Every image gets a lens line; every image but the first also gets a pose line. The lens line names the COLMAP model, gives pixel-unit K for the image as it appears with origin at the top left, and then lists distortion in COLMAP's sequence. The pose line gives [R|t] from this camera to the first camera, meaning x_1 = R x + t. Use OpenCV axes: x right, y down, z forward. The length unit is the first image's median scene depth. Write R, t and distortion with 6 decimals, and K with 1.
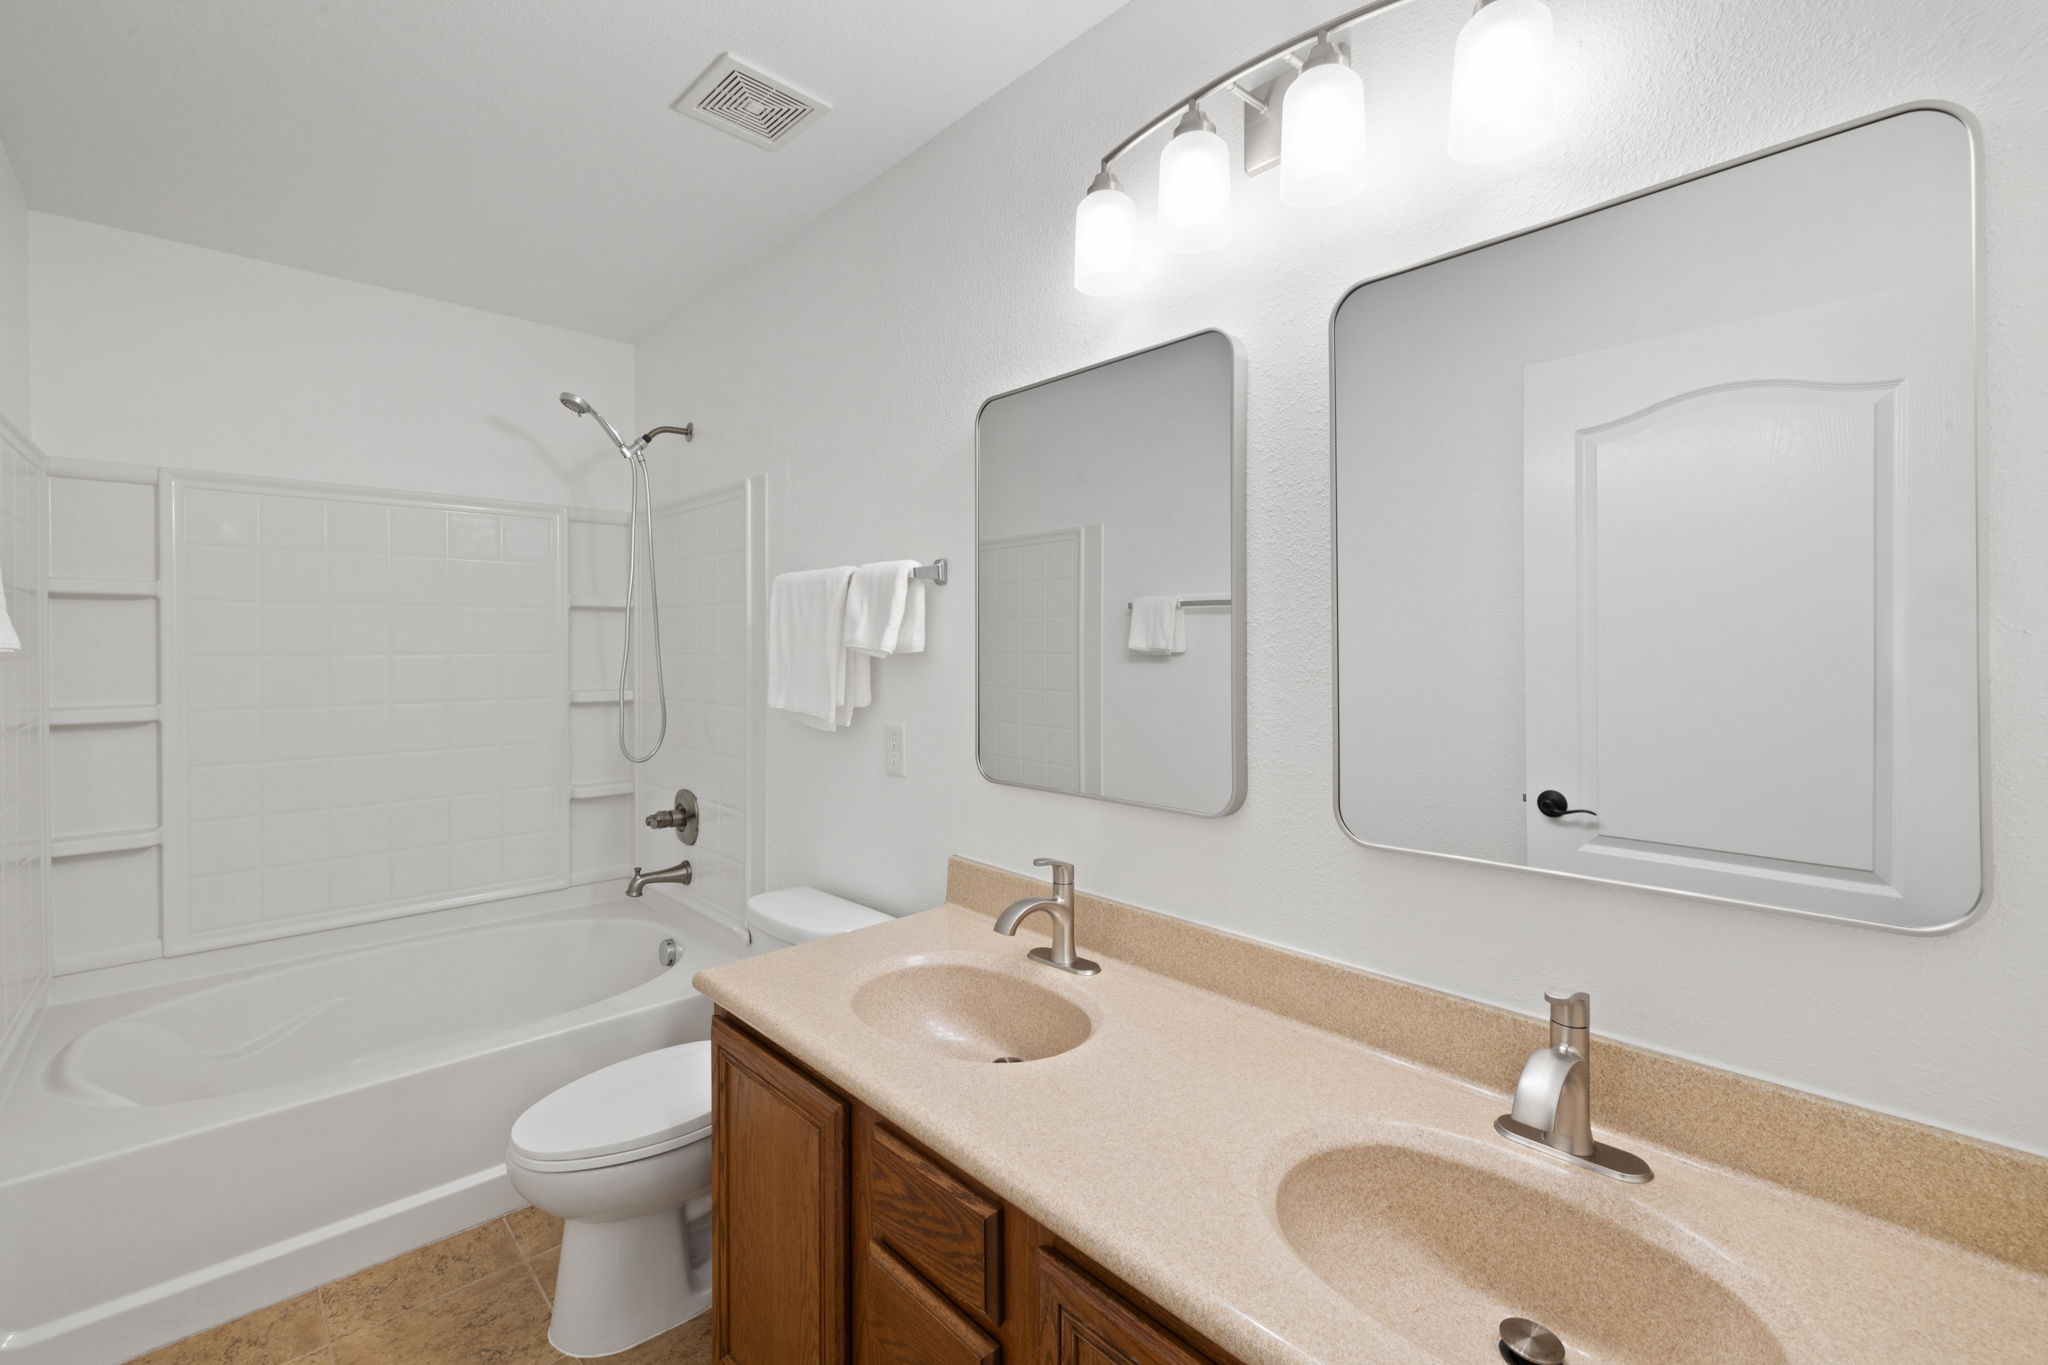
lens RADIAL K [[877.4, 0, 1018.3], [0, 877.4, 645.9], [0, 0, 1]] dist [-0.000408, -0.000042]
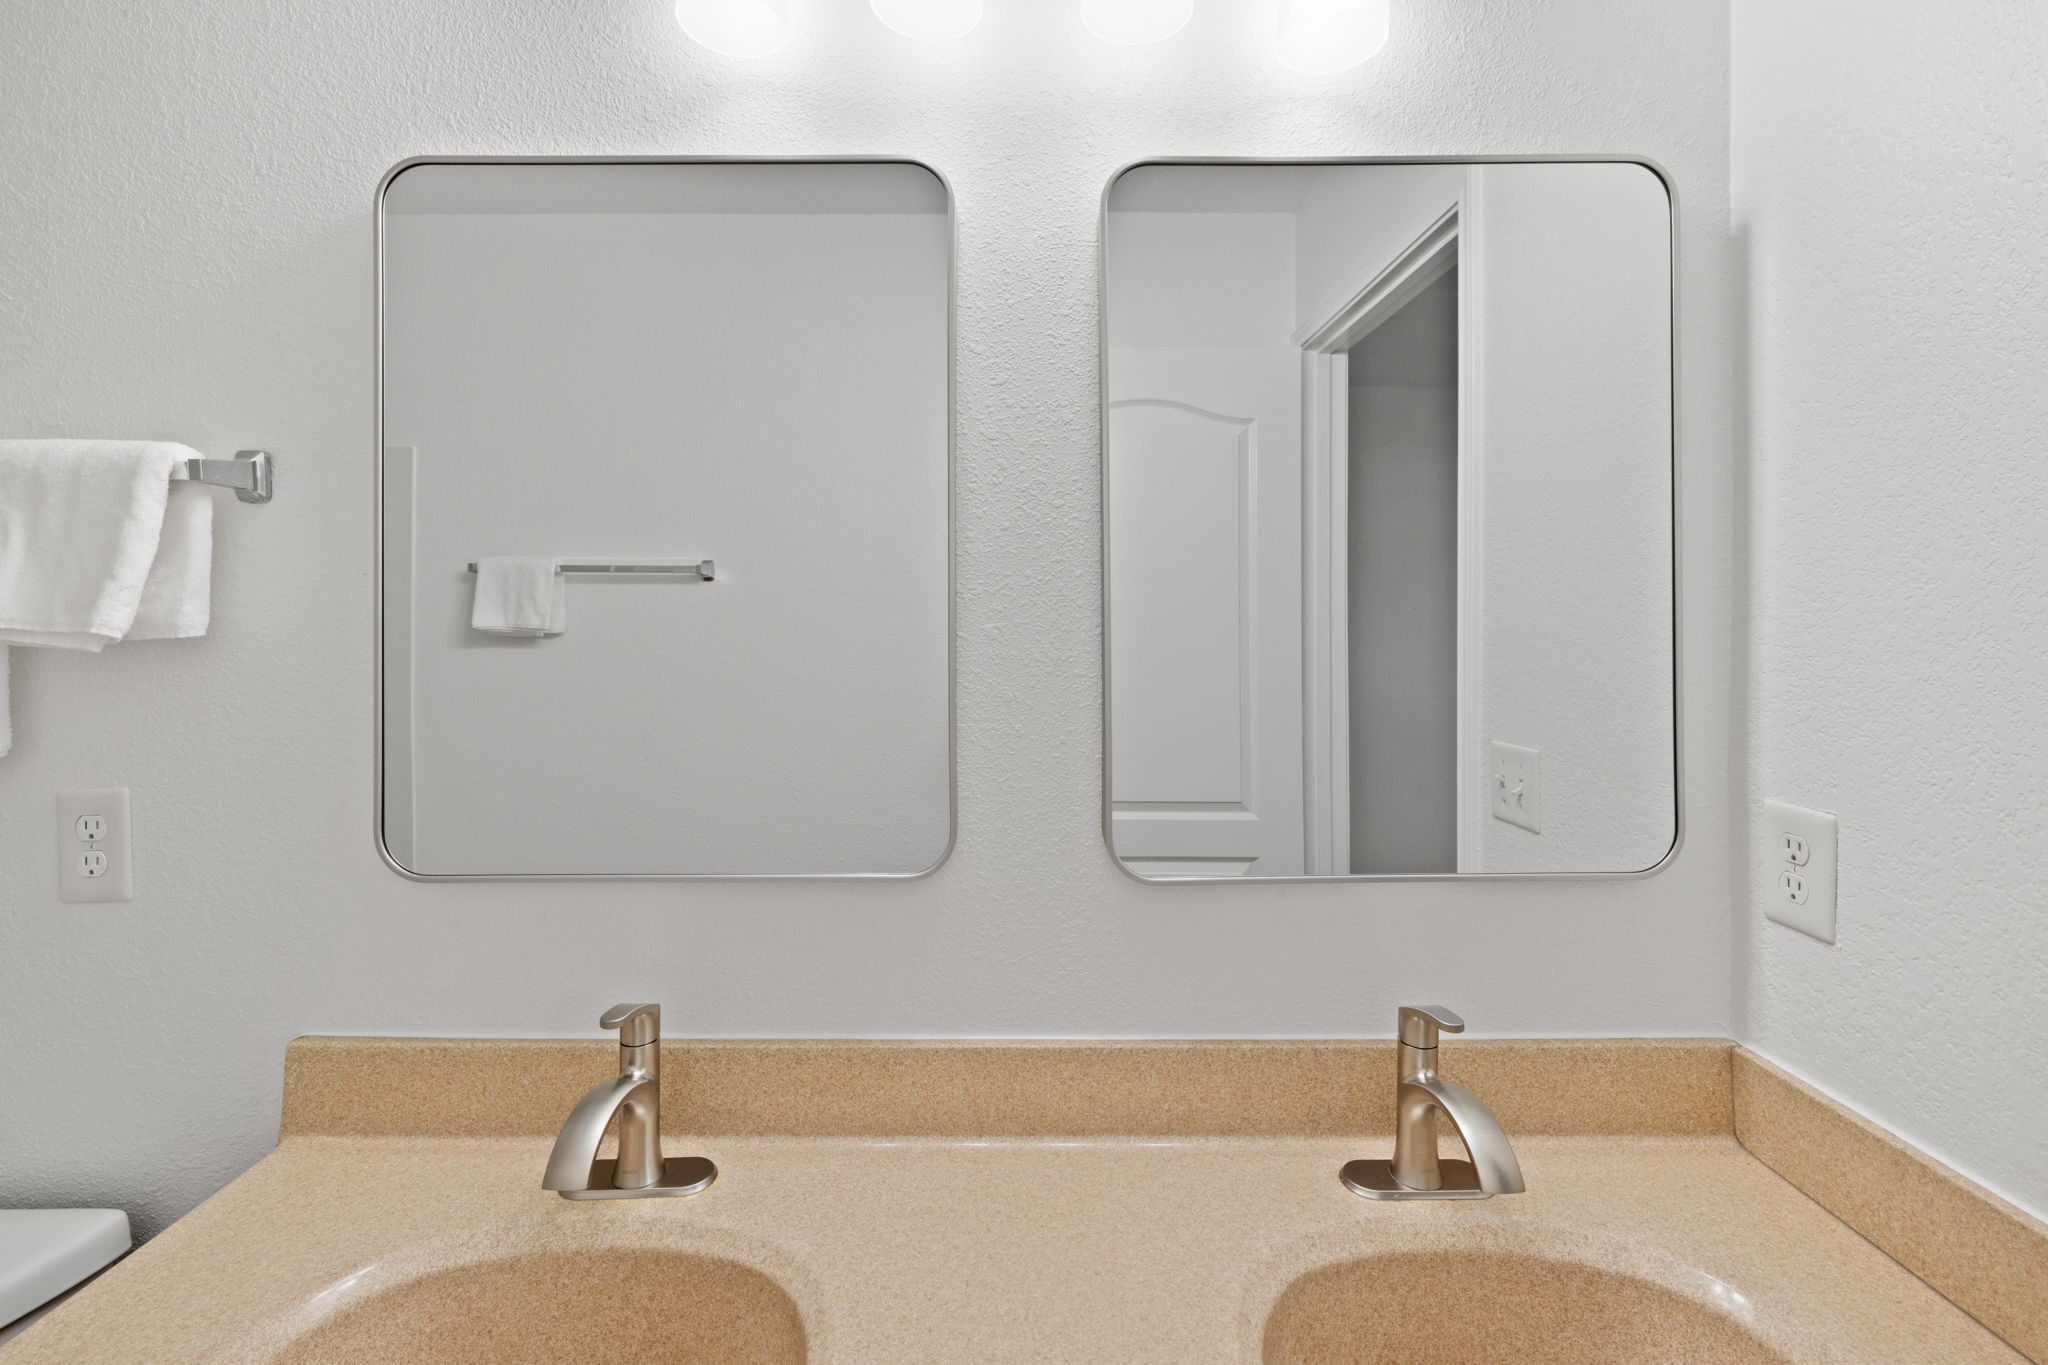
lens RADIAL K [[886.5, 0, 1019.7], [0, 886.5, 623.2], [0, 0, 1]] dist [-0.001642, 0.000110]
pose [[0.679912, 0.003687, 0.733285, -0.213982], [-0.002435, 0.999993, -0.002770, -0.000063], [-0.733290, 0.000098, 0.679916, 0.448139]]
